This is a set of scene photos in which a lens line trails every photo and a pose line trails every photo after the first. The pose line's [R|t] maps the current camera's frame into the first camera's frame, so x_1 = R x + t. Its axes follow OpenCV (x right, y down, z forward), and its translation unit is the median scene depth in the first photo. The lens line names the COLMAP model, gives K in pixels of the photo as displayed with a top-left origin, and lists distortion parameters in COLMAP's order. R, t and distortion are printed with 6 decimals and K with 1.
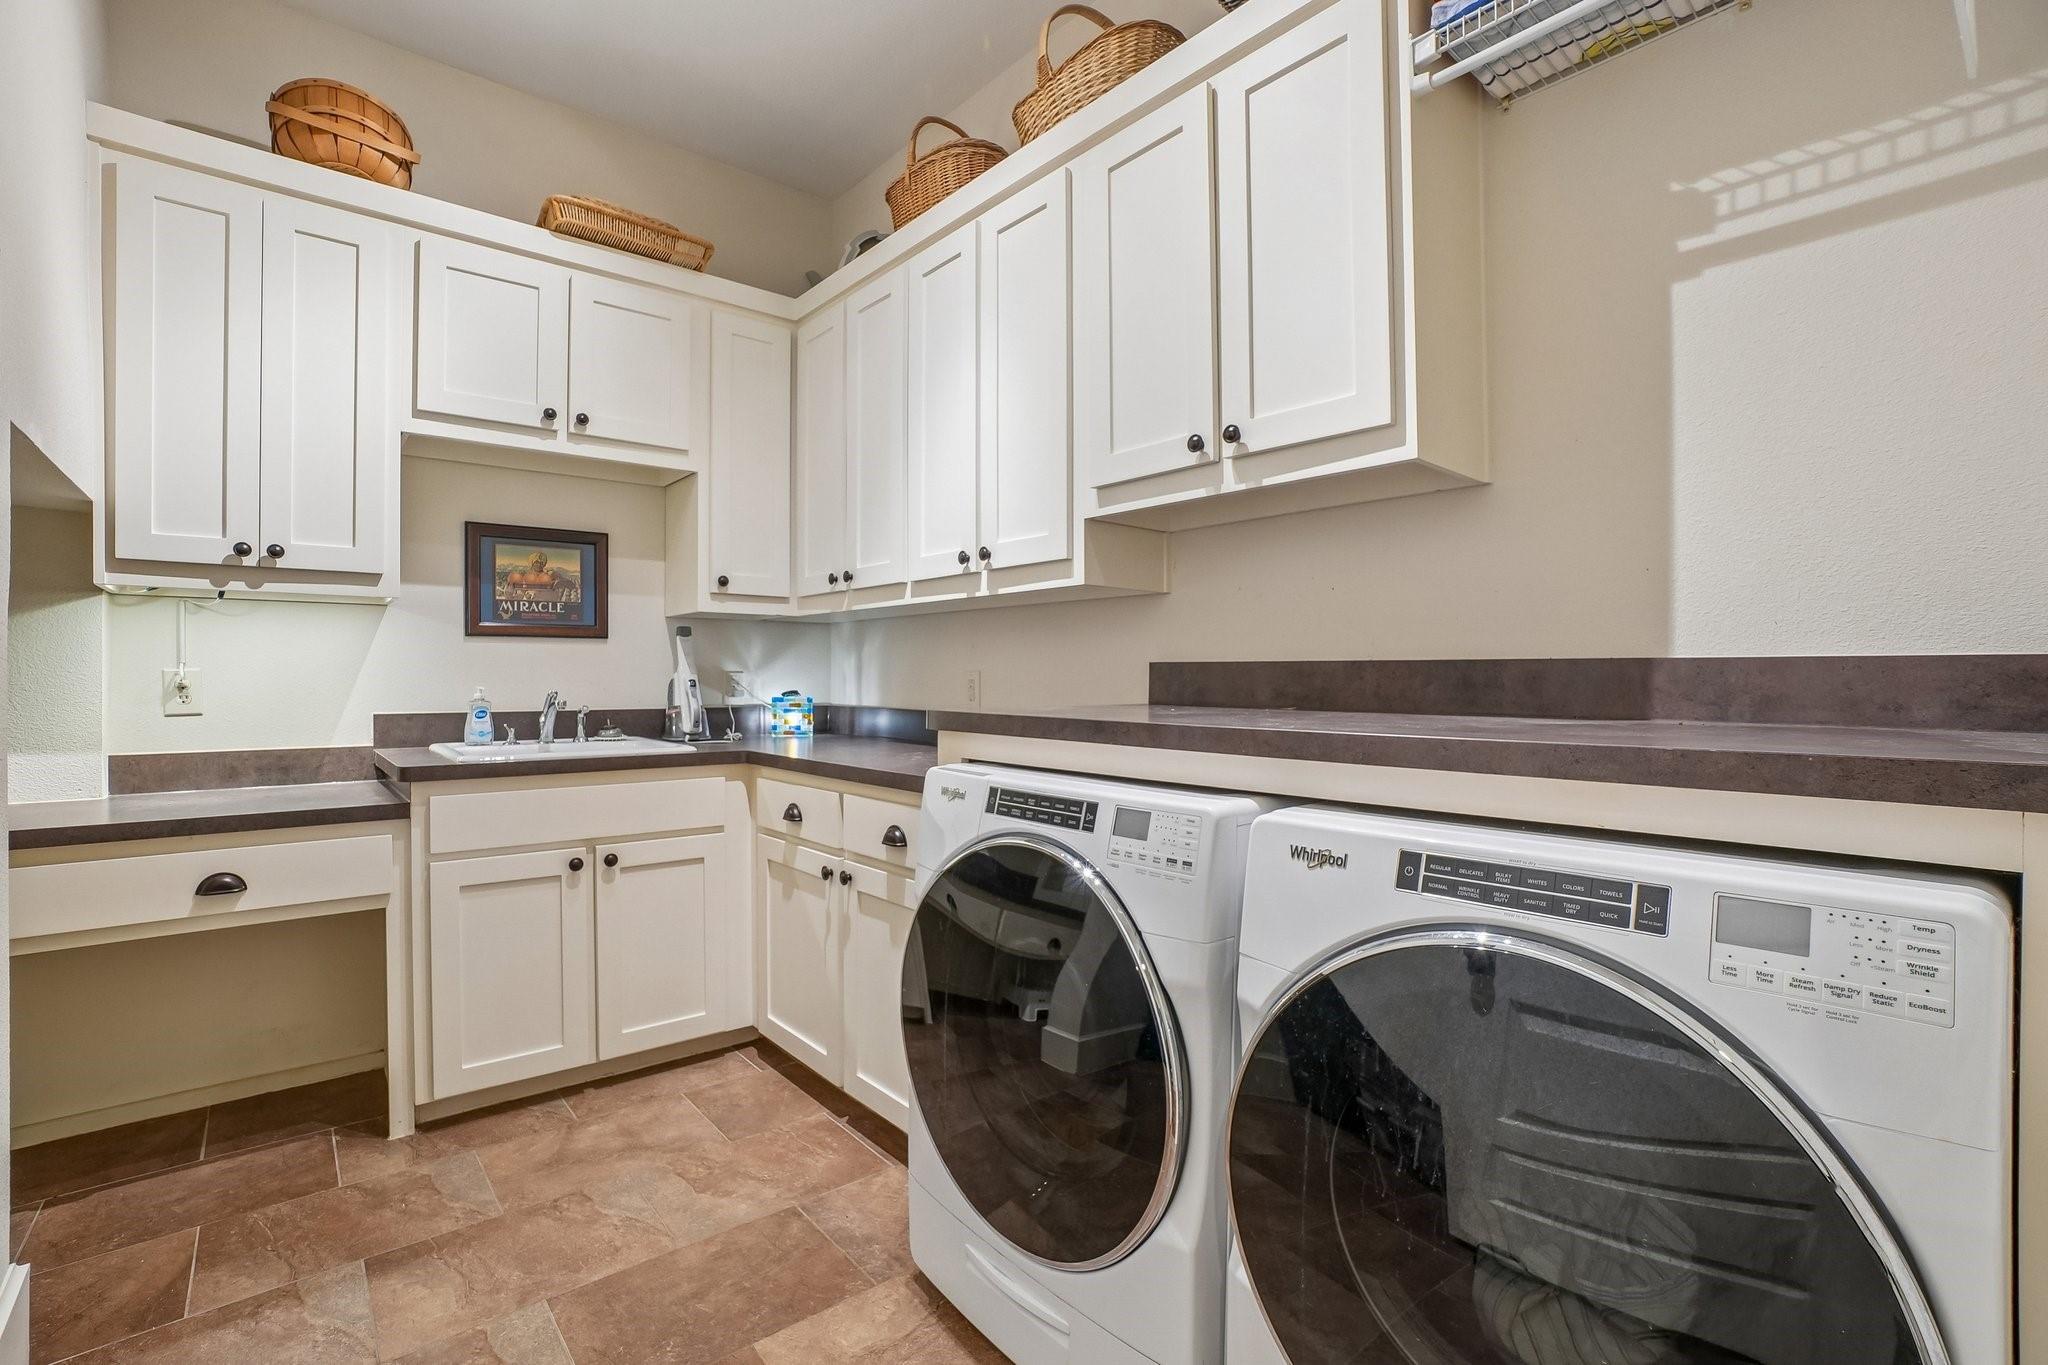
lens RADIAL K [[930.3, 0, 1021.3], [0, 930.3, 679.6], [0, 0, 1]] dist [-0.028532, -0.000219]
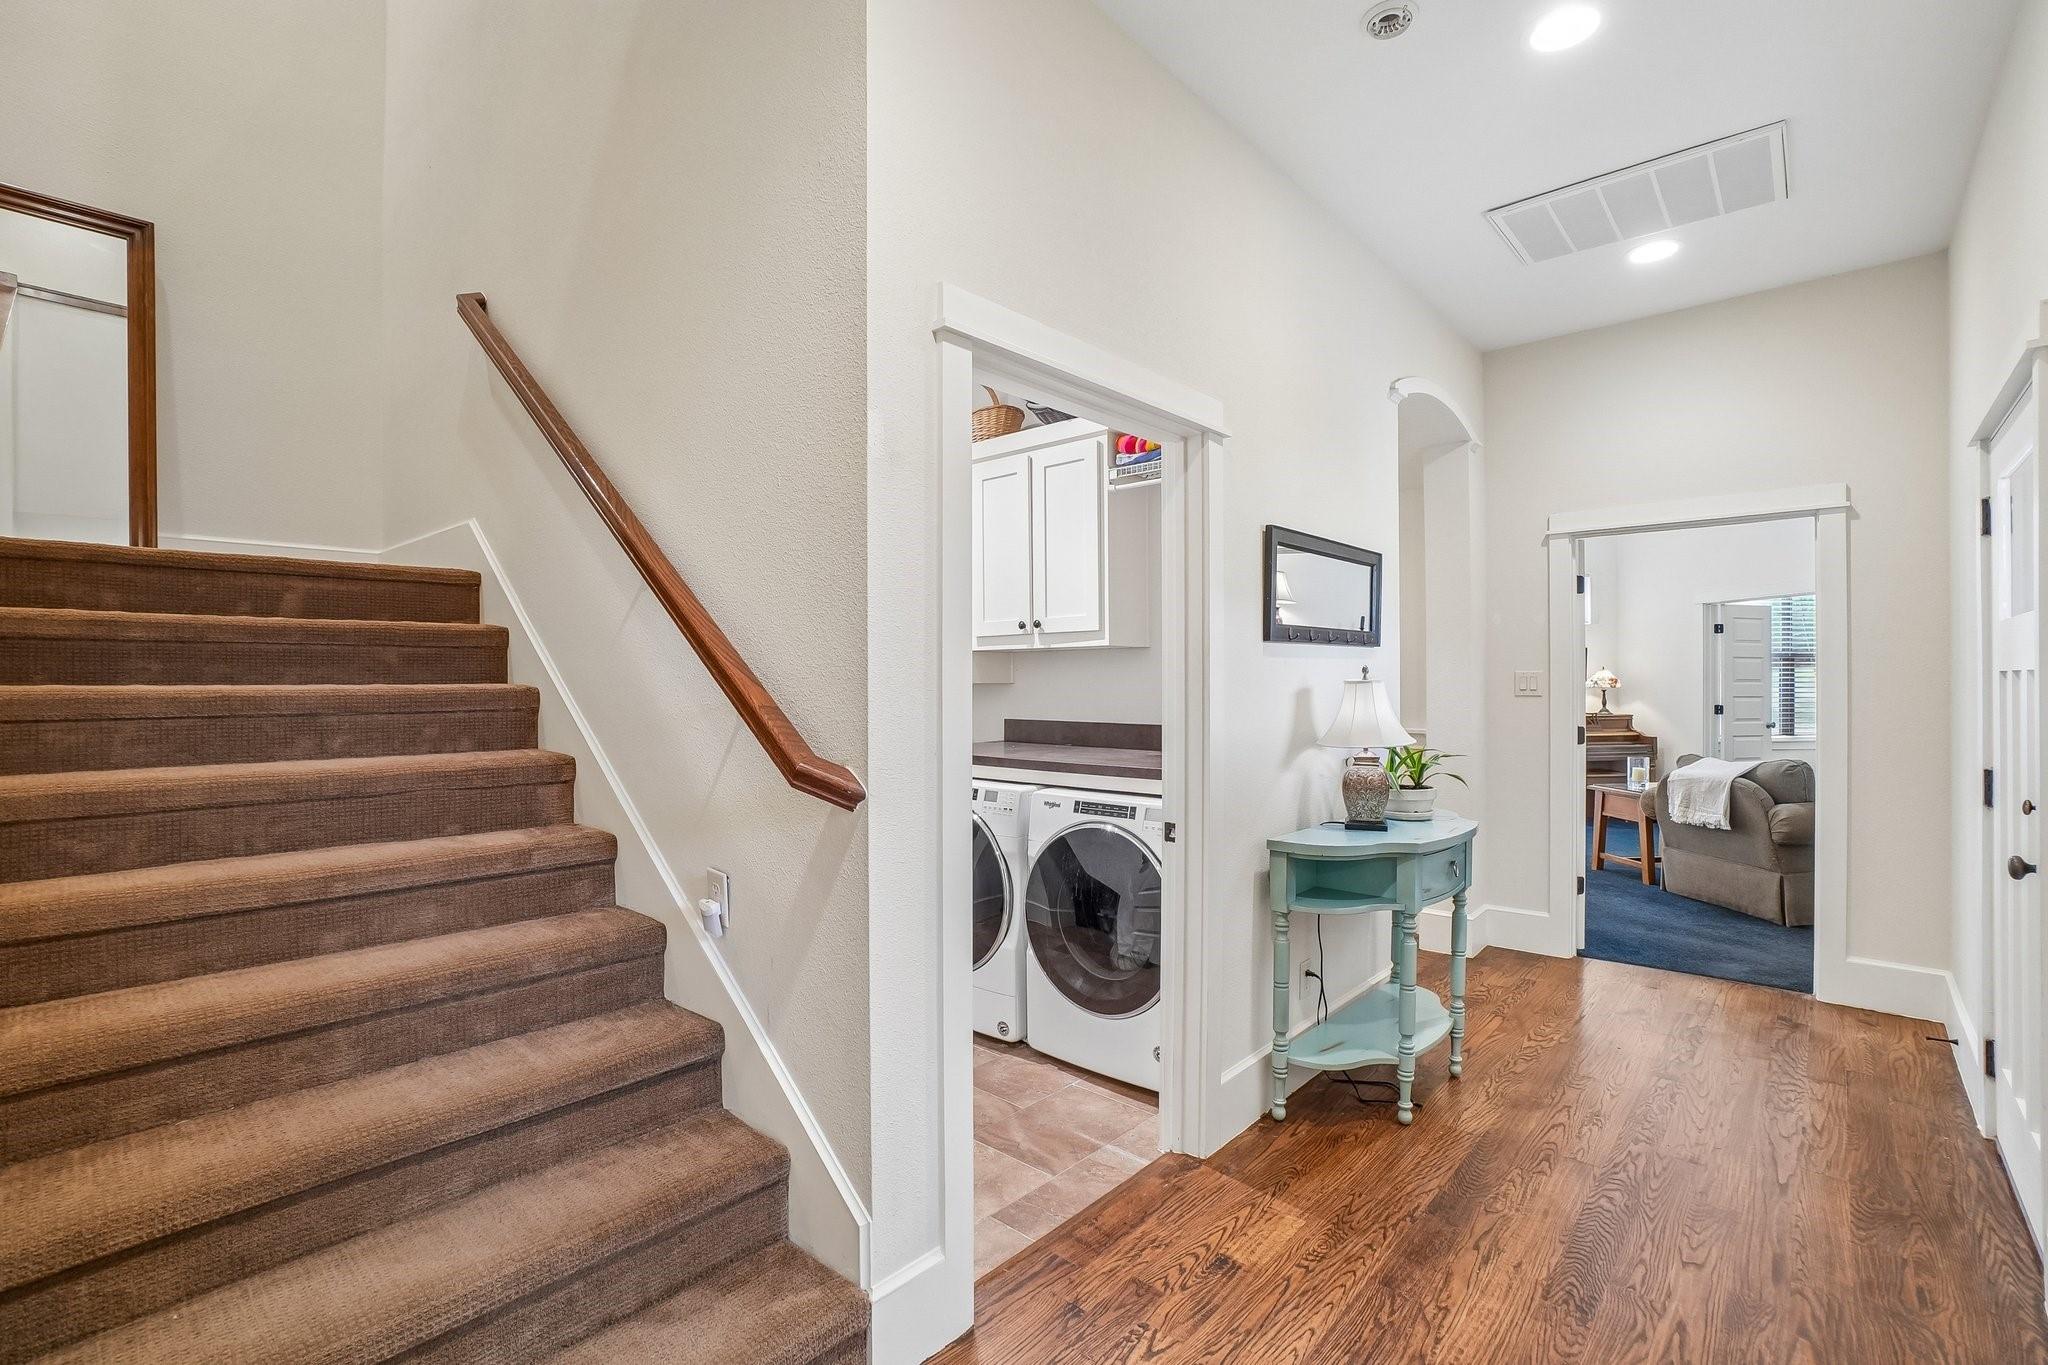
lens RADIAL K [[930.3, 0, 1025.5], [0, 930.3, 684.2], [0, 0, 1]] dist [-0.028532, -0.000219]
pose [[0.990443, -0.005373, 0.137820, -0.150128], [0.005132, 0.999985, 0.002105, -0.171681], [-0.137830, -0.001377, 0.990455, -1.650921]]
